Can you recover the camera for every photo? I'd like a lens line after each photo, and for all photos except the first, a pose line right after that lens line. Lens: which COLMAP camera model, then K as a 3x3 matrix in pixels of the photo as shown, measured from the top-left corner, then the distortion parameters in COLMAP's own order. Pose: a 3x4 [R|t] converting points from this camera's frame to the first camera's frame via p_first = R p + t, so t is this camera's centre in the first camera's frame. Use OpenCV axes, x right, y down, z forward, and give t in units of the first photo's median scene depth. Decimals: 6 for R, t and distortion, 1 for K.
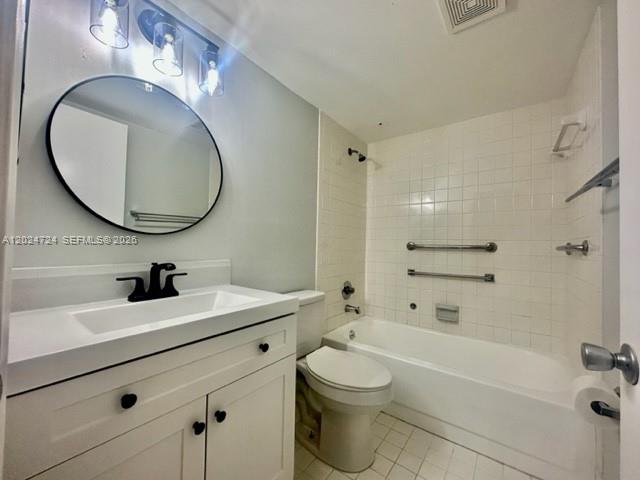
lens RADIAL K [[256.2, 0, 322.2], [0, 256.2, 239.6], [0, 0, 1]] dist [-0.000829, 0.000537]
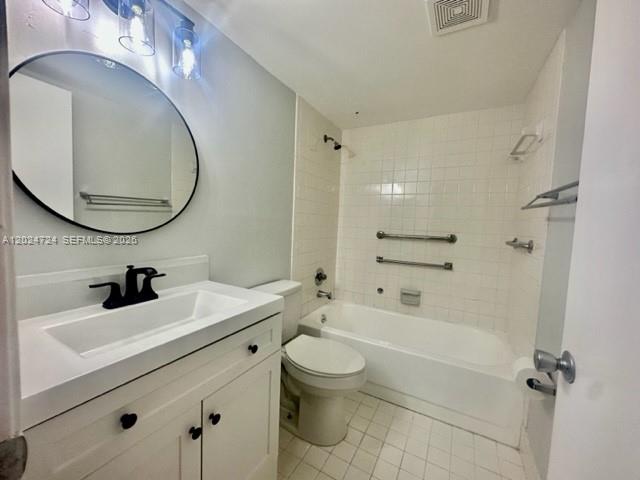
lens RADIAL K [[256.2, 0, 321.9], [0, 256.2, 239.2], [0, 0, 1]] dist [-0.000829, 0.000537]
pose [[0.989751, 0.009698, 0.142473, -0.073740], [-0.022987, 0.995501, 0.091924, -0.084078], [-0.140941, -0.094257, 0.985521, -0.009606]]
